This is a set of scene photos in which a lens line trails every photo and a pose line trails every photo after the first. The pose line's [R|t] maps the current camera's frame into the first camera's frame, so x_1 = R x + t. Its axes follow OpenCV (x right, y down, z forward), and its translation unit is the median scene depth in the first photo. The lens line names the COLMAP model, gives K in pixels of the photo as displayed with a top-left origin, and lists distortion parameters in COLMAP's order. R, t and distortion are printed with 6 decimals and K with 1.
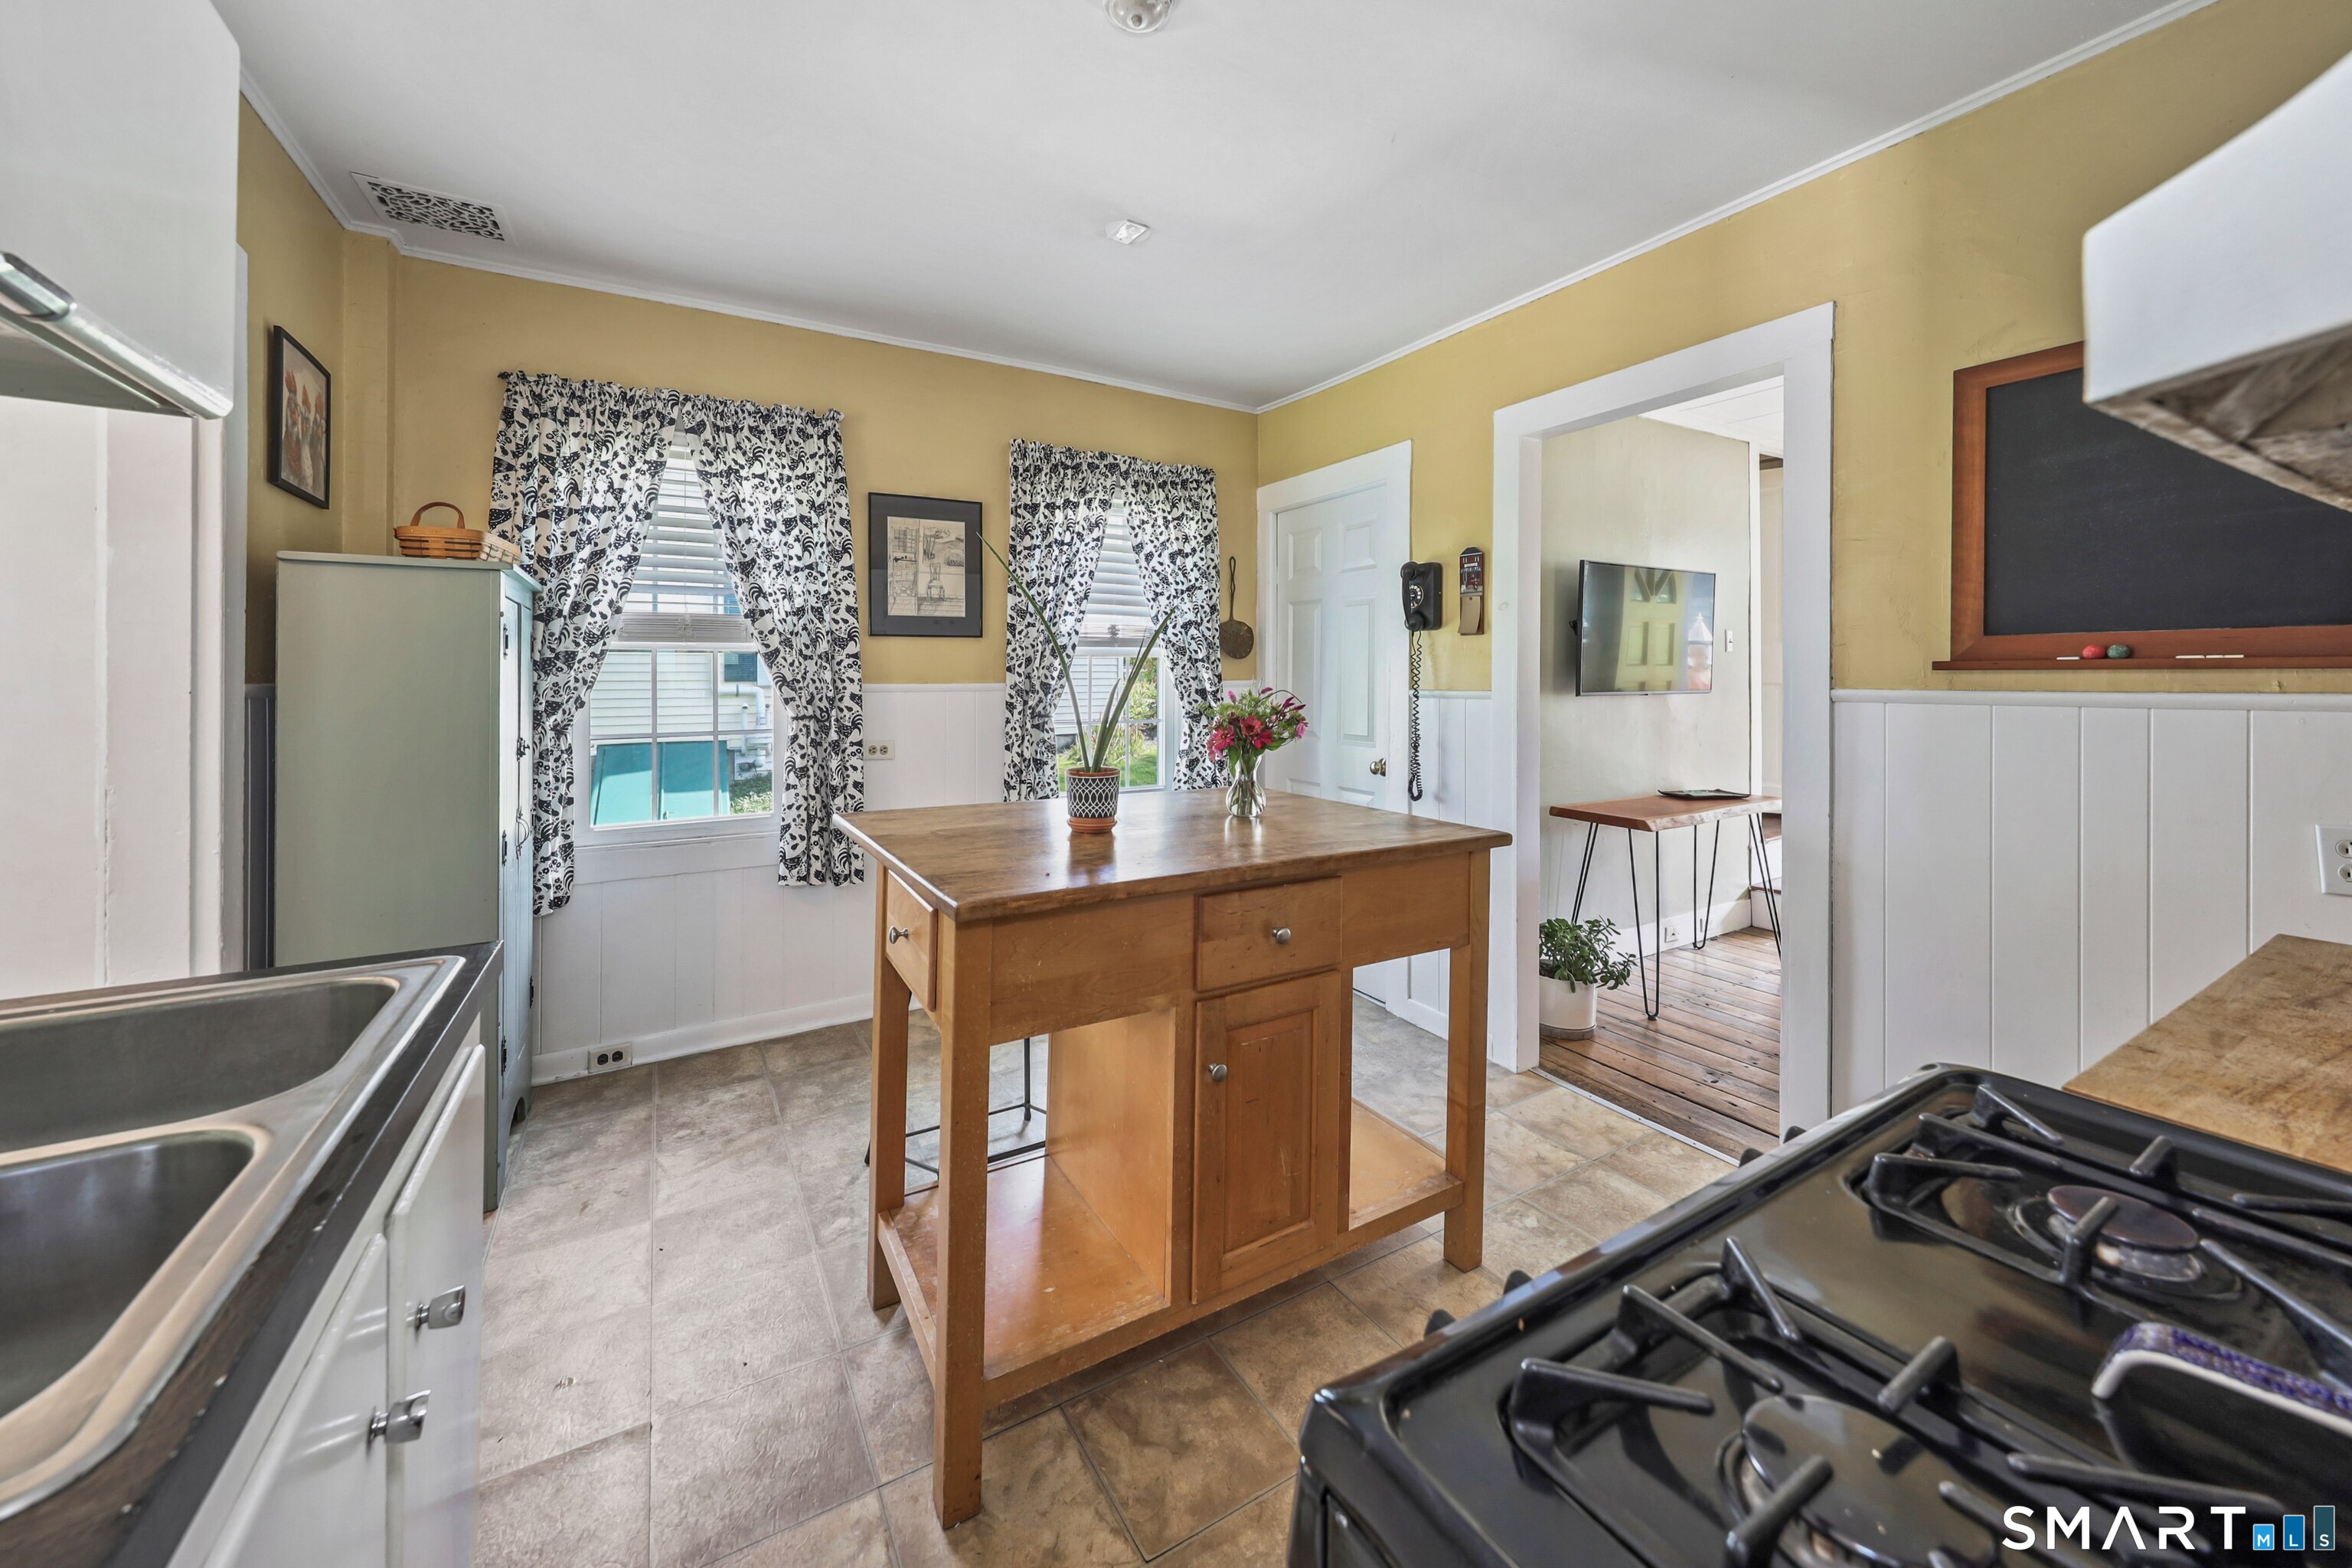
lens RADIAL K [[855.5, 0, 1166.3], [0, 855.5, 675.1], [0, 0, 1]] dist [0.000762, 0.000088]
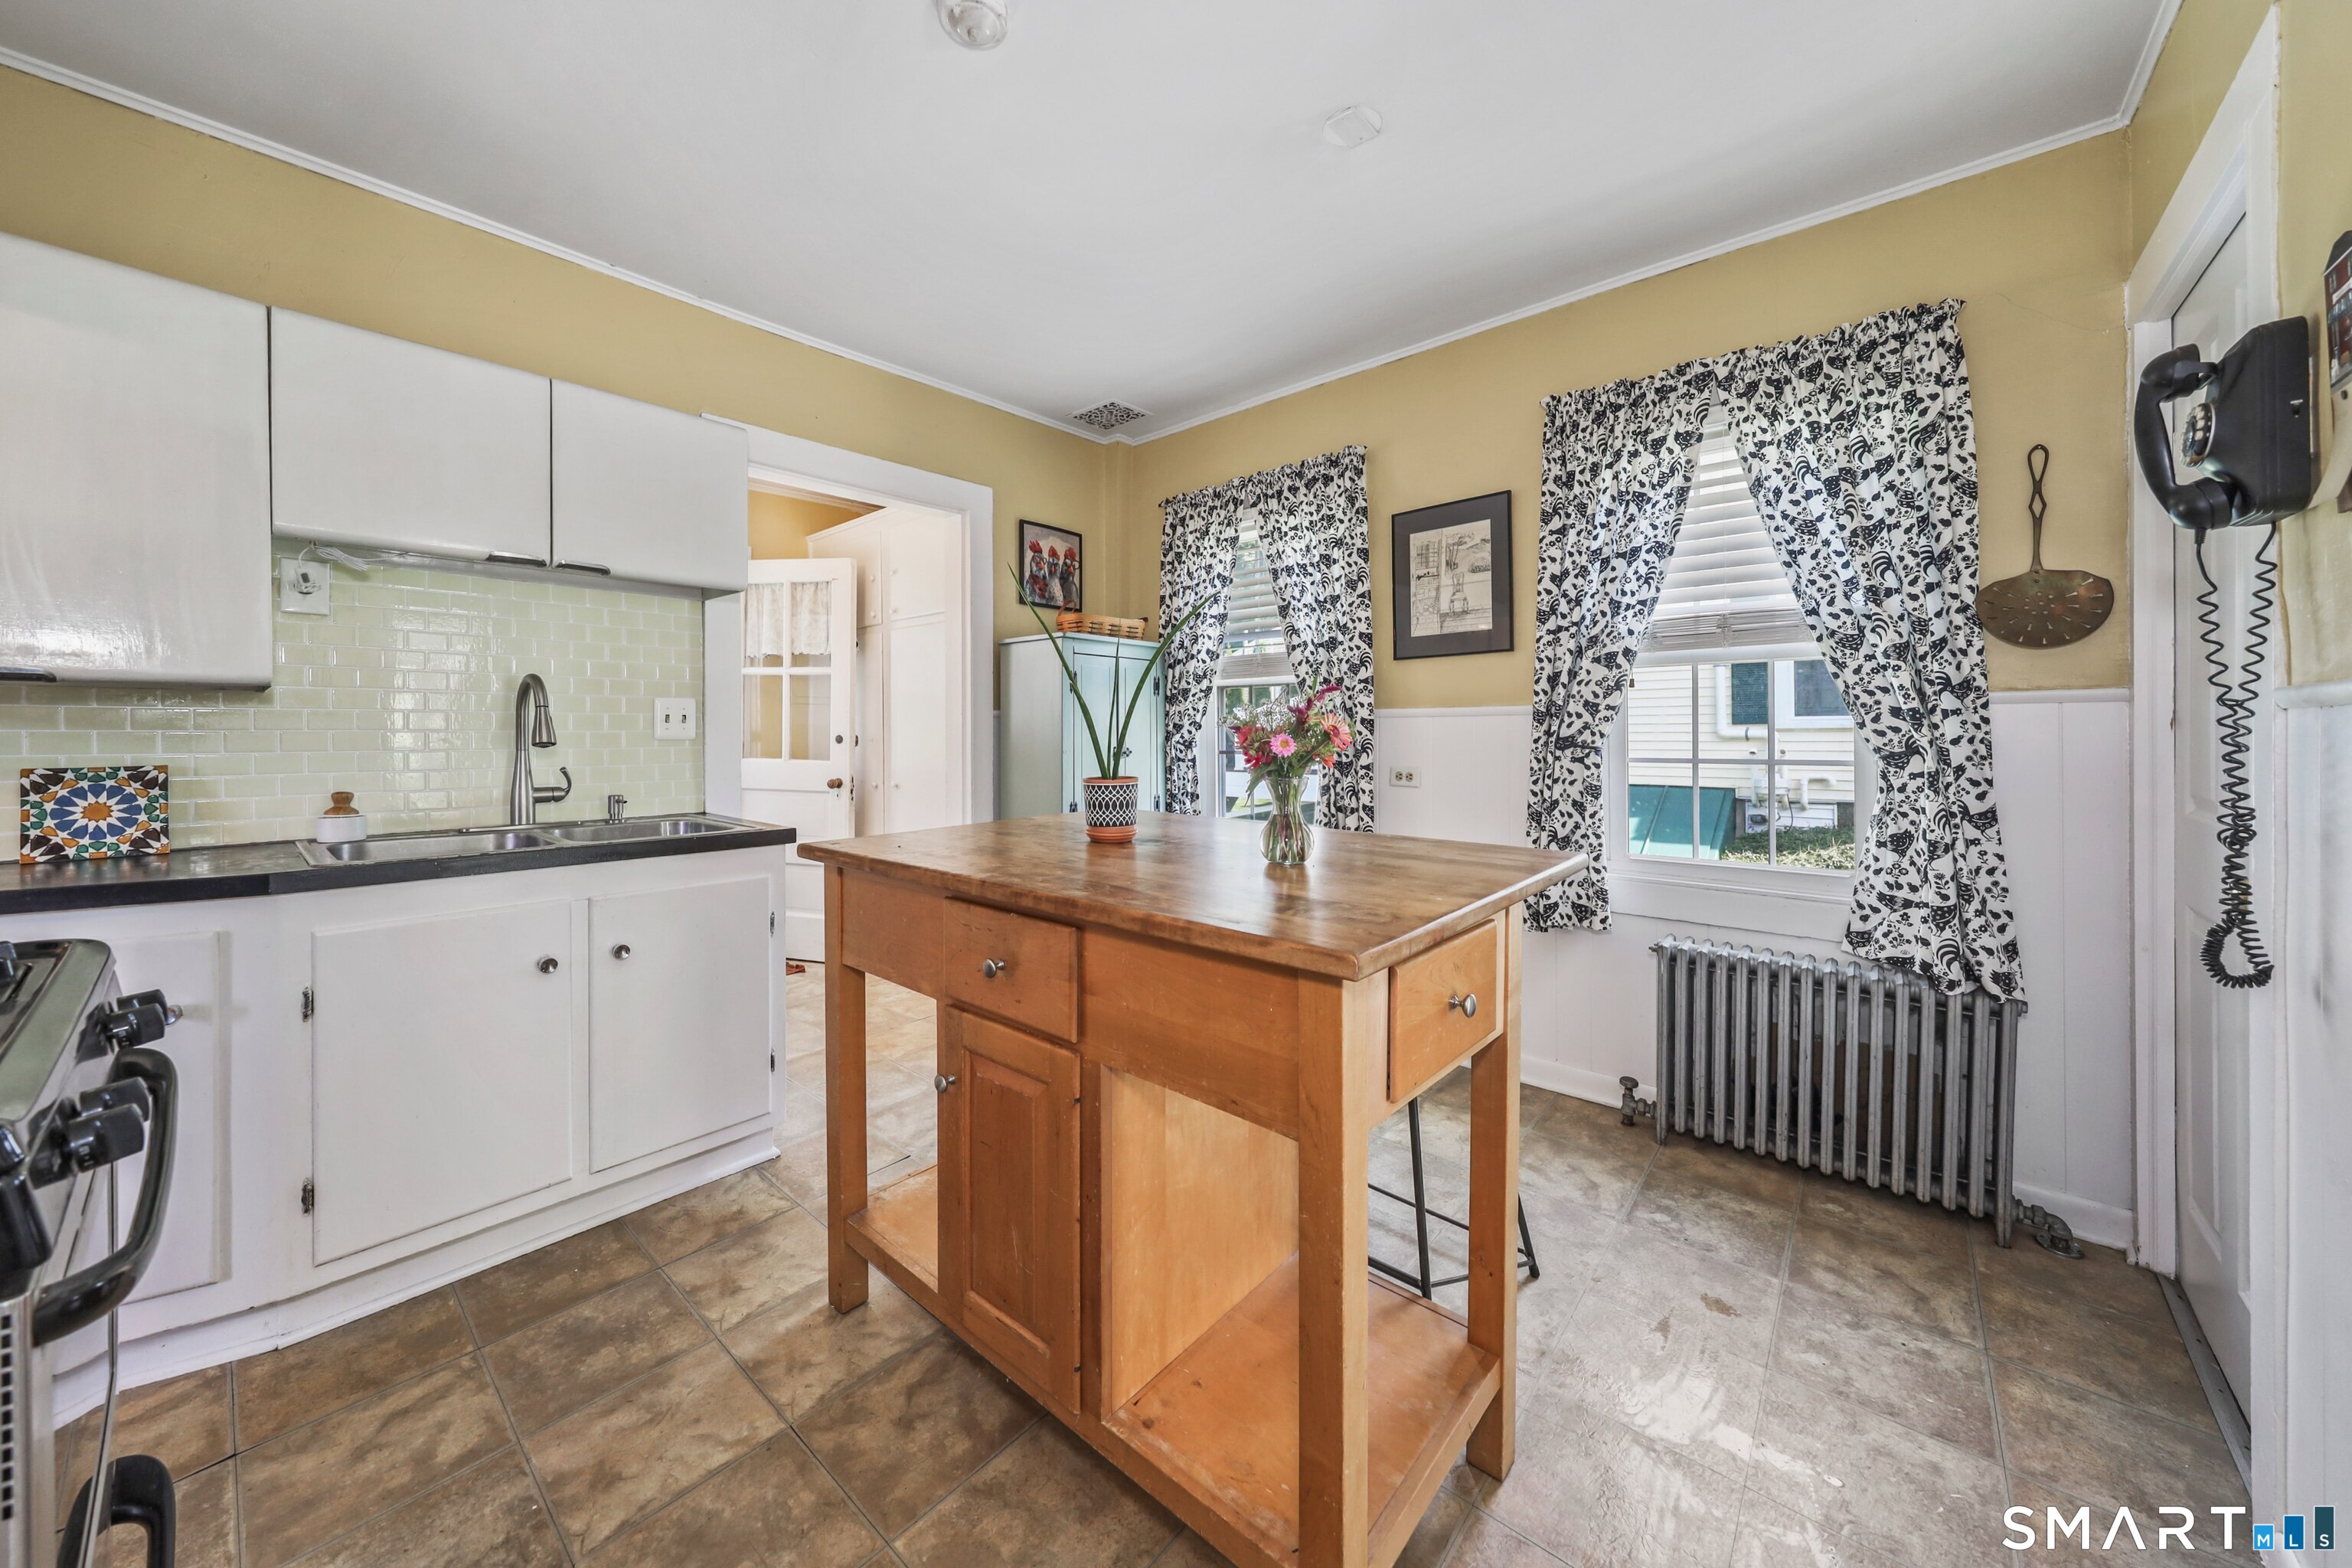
lens RADIAL K [[835.1, 0, 1154.4], [0, 835.1, 722.9], [0, 0, 1]] dist [-0.002166, -0.000096]
pose [[0.304635, -0.010131, -0.952415, 0.484210], [0.005986, 0.999944, -0.008722, 0.033327], [0.952450, -0.003044, 0.304679, 0.444595]]
